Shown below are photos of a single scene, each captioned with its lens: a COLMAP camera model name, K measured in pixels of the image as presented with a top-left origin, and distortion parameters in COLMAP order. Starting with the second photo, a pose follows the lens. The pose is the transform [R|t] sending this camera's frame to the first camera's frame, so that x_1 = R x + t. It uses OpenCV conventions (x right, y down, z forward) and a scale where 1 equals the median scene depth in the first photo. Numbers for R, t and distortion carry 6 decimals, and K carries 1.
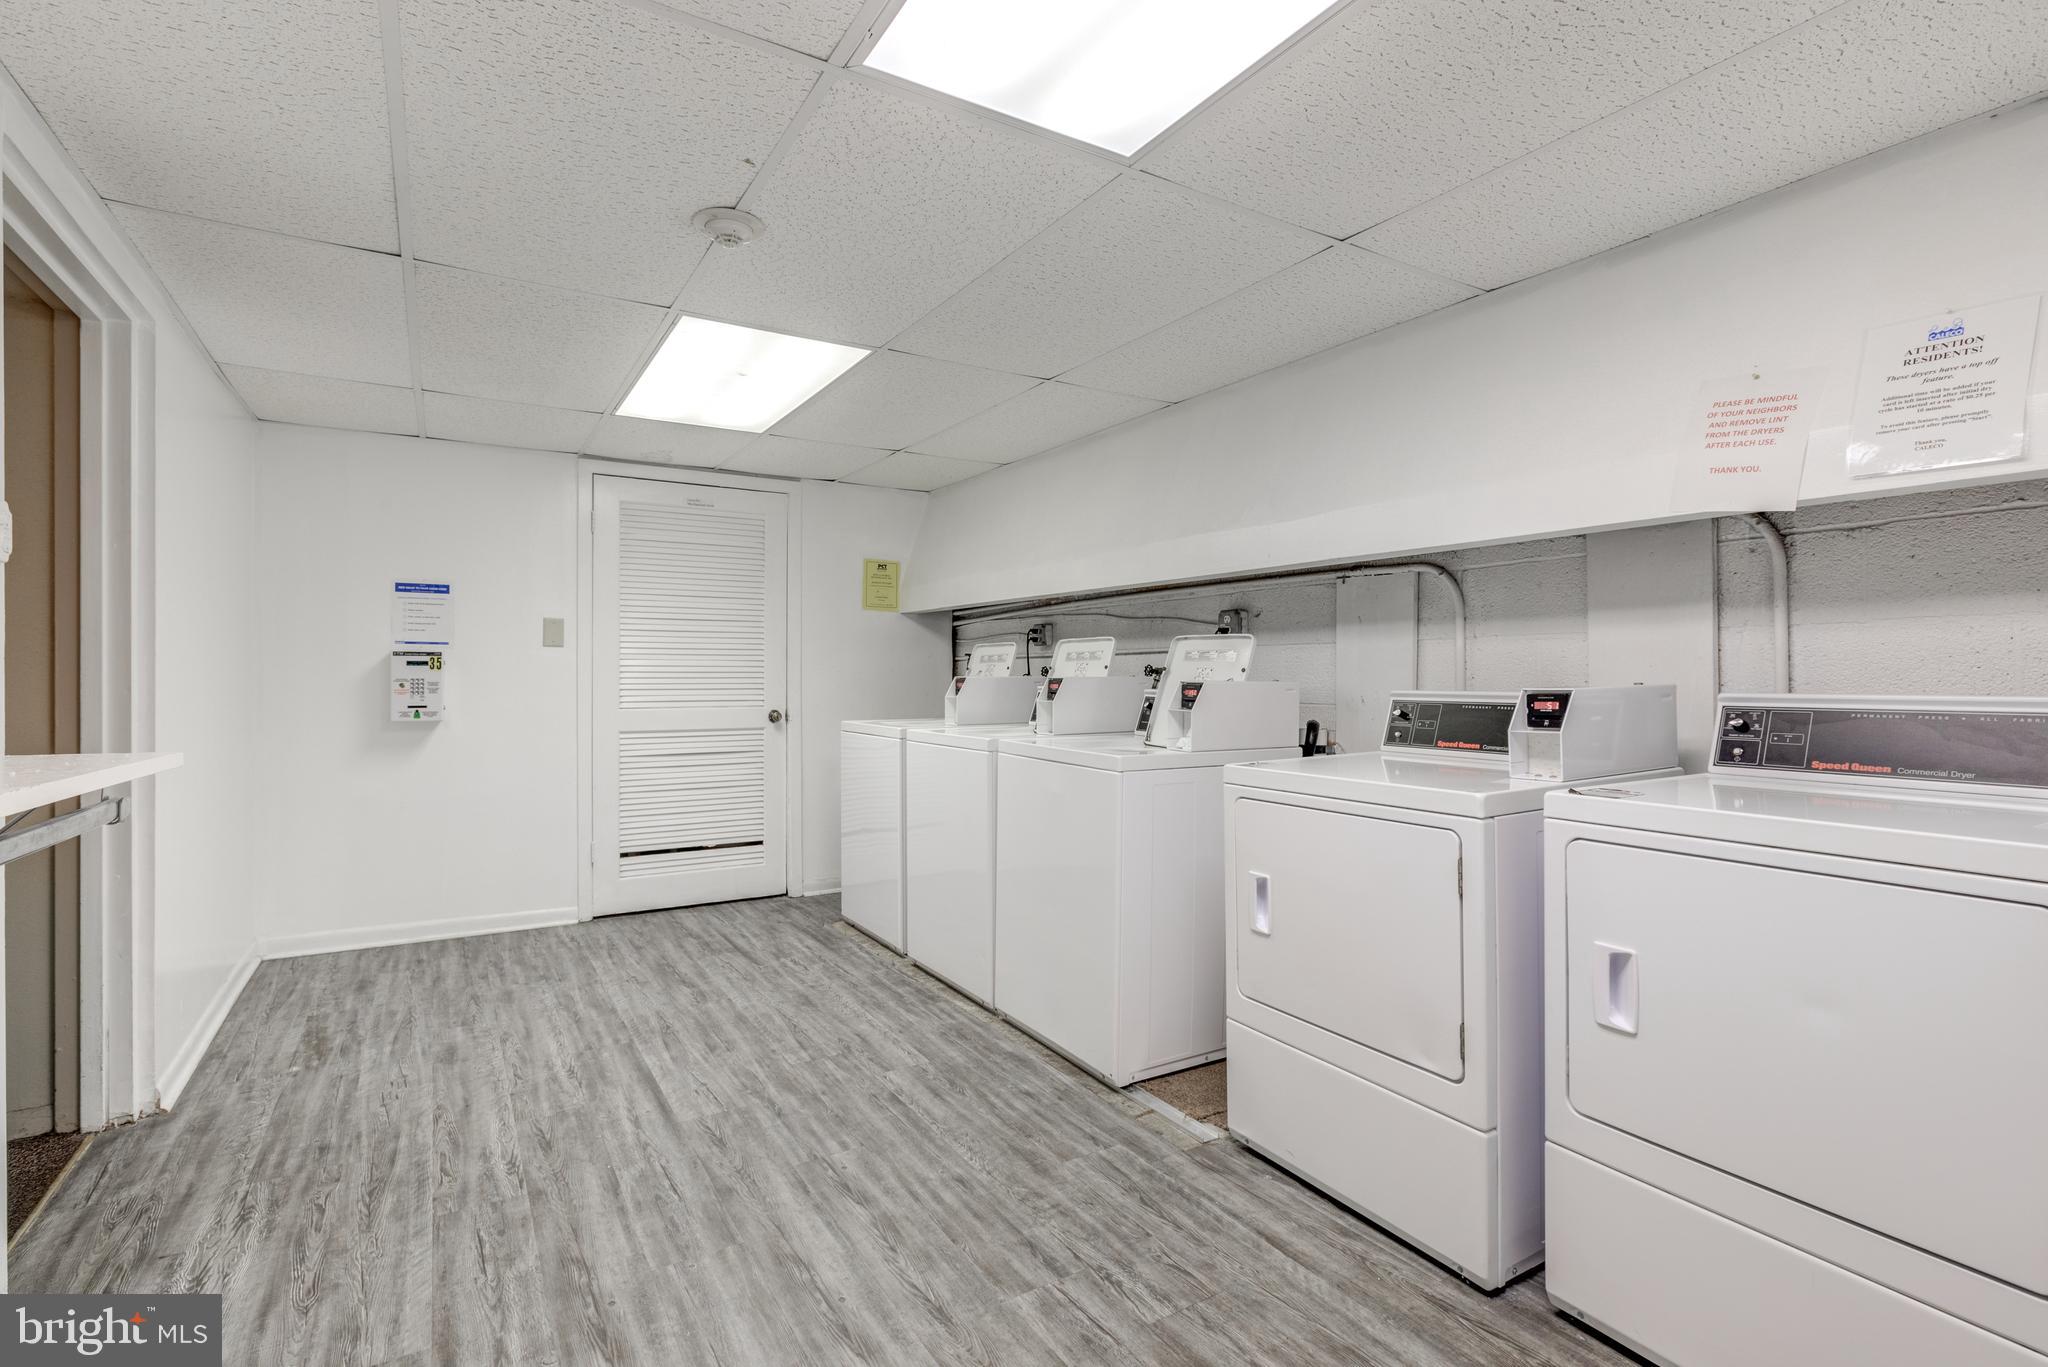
lens RADIAL K [[954.3, 0, 1011.4], [0, 954.3, 675.1], [0, 0, 1]] dist [-0.011035, 0.003169]
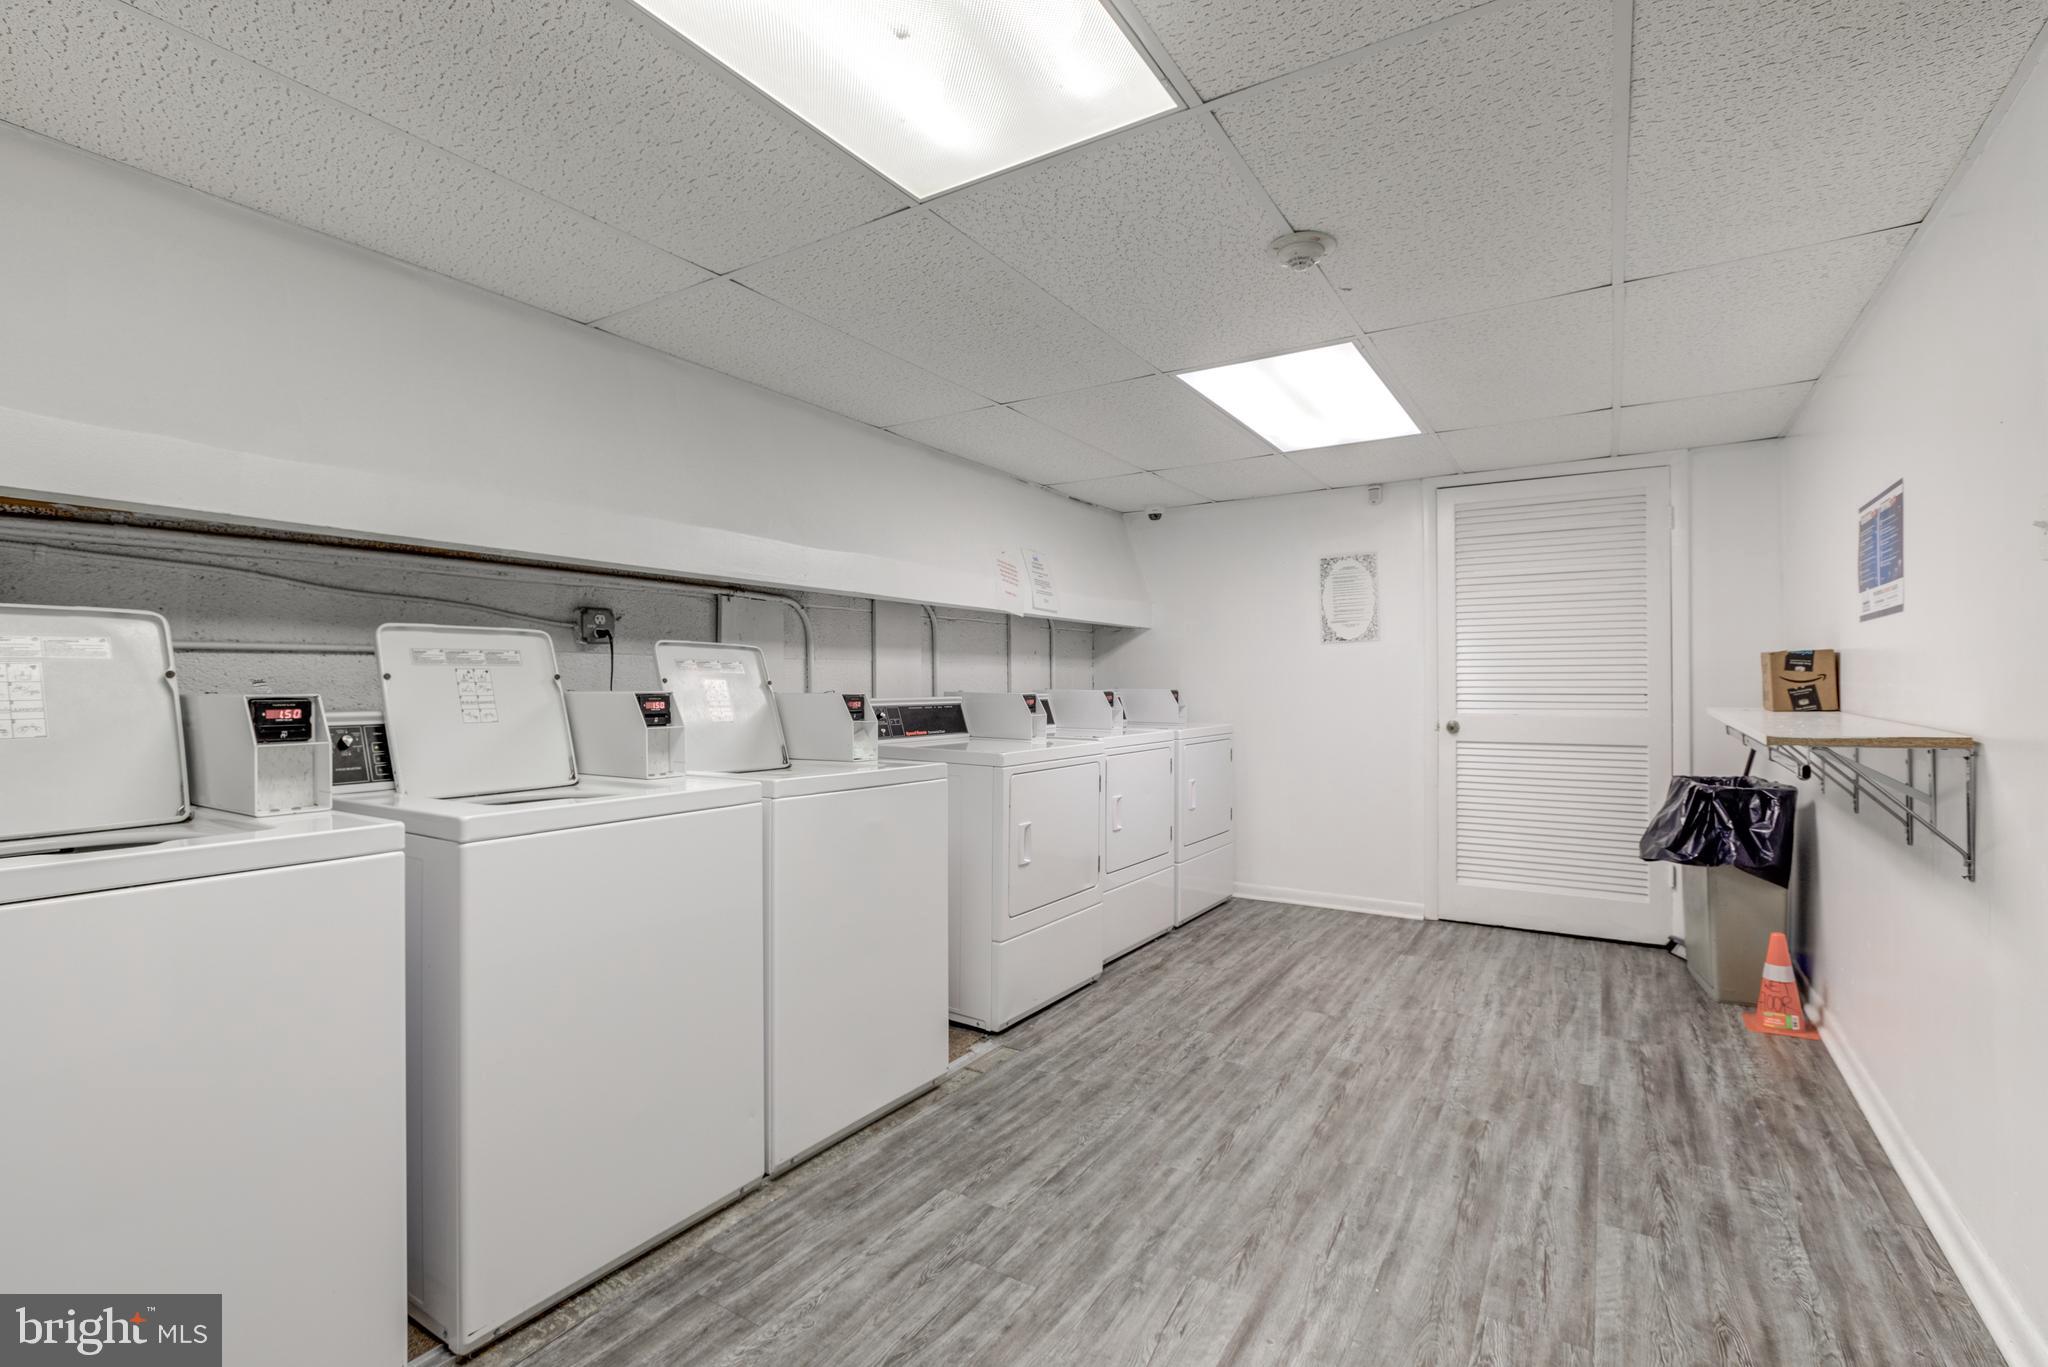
lens RADIAL K [[954.3, 0, 1007.5], [0, 954.3, 687.1], [0, 0, 1]] dist [-0.011035, 0.003169]
pose [[-0.447681, 0.001169, 0.894193, -1.000232], [0.003937, 0.999992, 0.000664, -0.000800], [-0.894185, 0.003818, -0.447682, 1.629380]]
